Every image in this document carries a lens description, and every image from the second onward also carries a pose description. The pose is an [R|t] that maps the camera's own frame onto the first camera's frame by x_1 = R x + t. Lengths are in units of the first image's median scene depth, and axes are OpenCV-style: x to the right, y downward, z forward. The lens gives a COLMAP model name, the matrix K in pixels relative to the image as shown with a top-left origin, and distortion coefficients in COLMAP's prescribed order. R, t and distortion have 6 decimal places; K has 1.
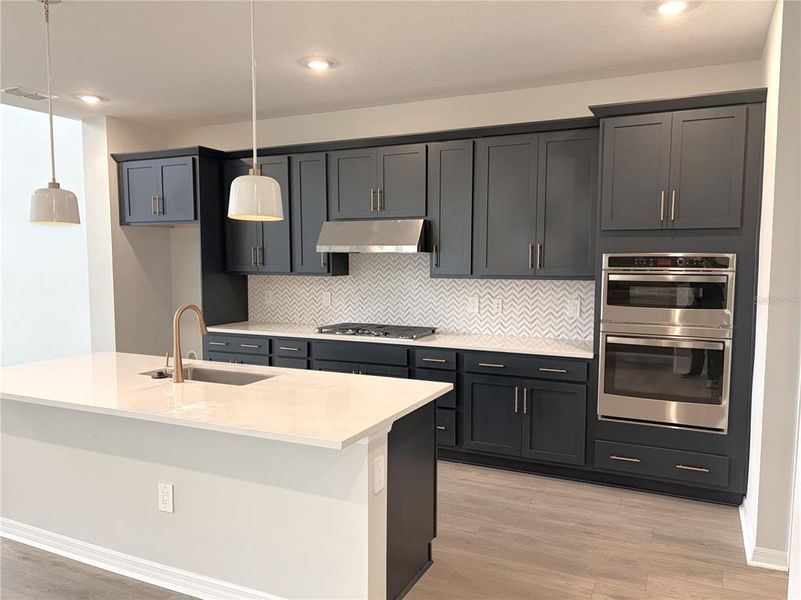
lens RADIAL K [[607.8, 0, 400.5], [0, 607.8, 300.0], [0, 0, 1]] dist [0.045120, -0.006845]
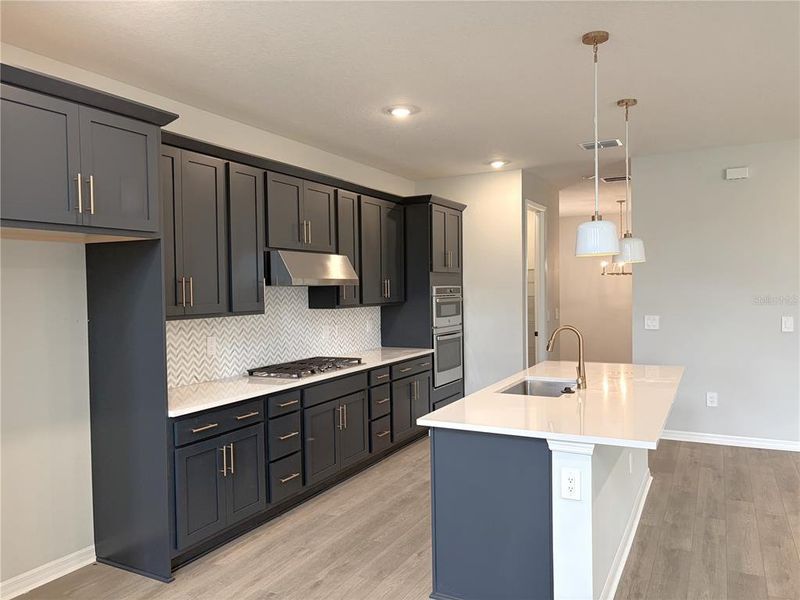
lens RADIAL K [[607.1, 0, 400.0], [0, 607.1, 300.0], [0, 0, 1]] dist [0.045120, -0.006845]
pose [[0.029552, -0.019688, 0.999369, -1.037952], [0.088495, 0.995932, 0.017004, -0.060875], [-0.995638, 0.087936, 0.031174, 0.851992]]
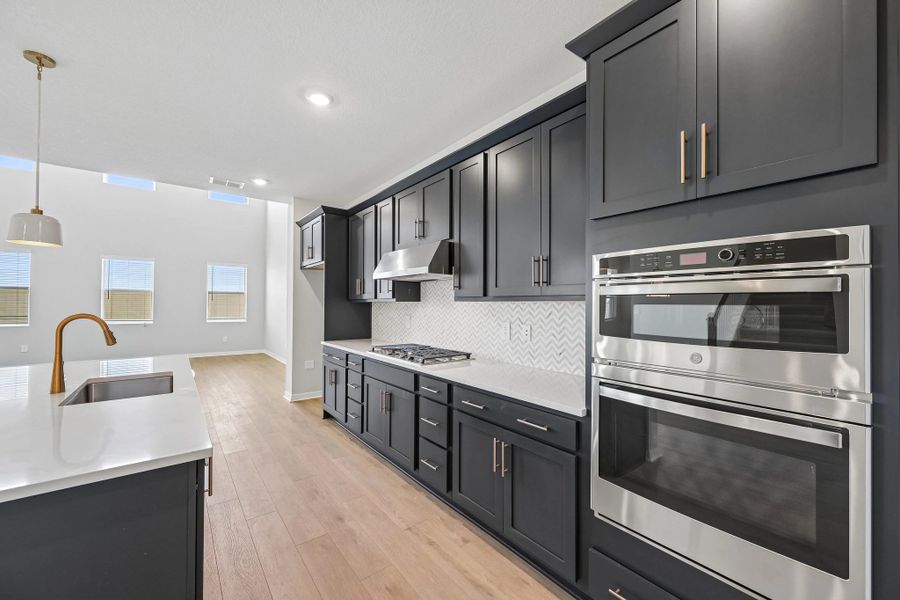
lens RADIAL K [[355.2, 0, 450.0], [0, 355.2, 300.0], [0, 0, 1]] dist [0.002293, 0.000230]
pose [[0.896522, -0.002433, -0.442992, 0.295170], [-0.034200, 0.996620, -0.074687, 0.004263], [0.441676, 0.082109, 0.893409, 0.491040]]
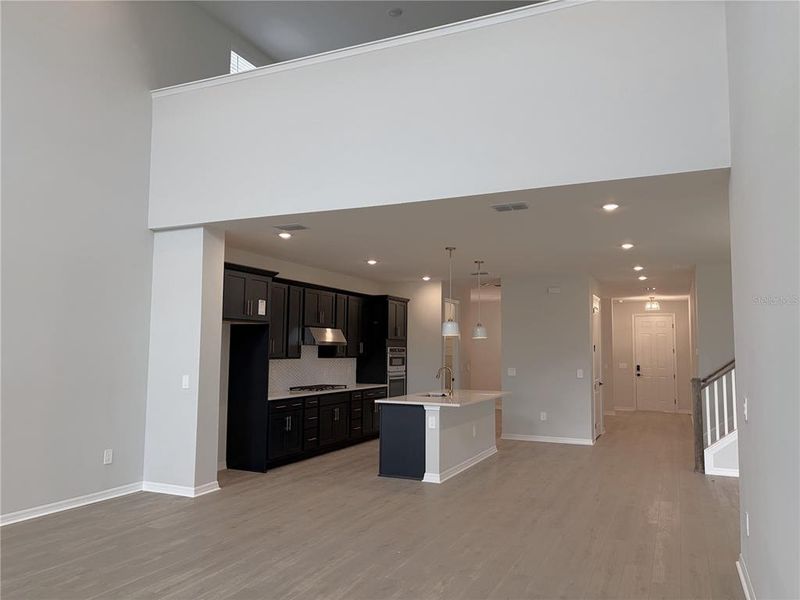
lens RADIAL K [[607.1, 0, 400.0], [0, 607.1, 300.0], [0, 0, 1]] dist [0.045120, -0.006845]
pose [[-0.026543, 0.082335, 0.996251, -1.975243], [0.061967, 0.994821, -0.080565, -0.052334], [-0.997725, 0.059596, -0.031508, 0.834561]]
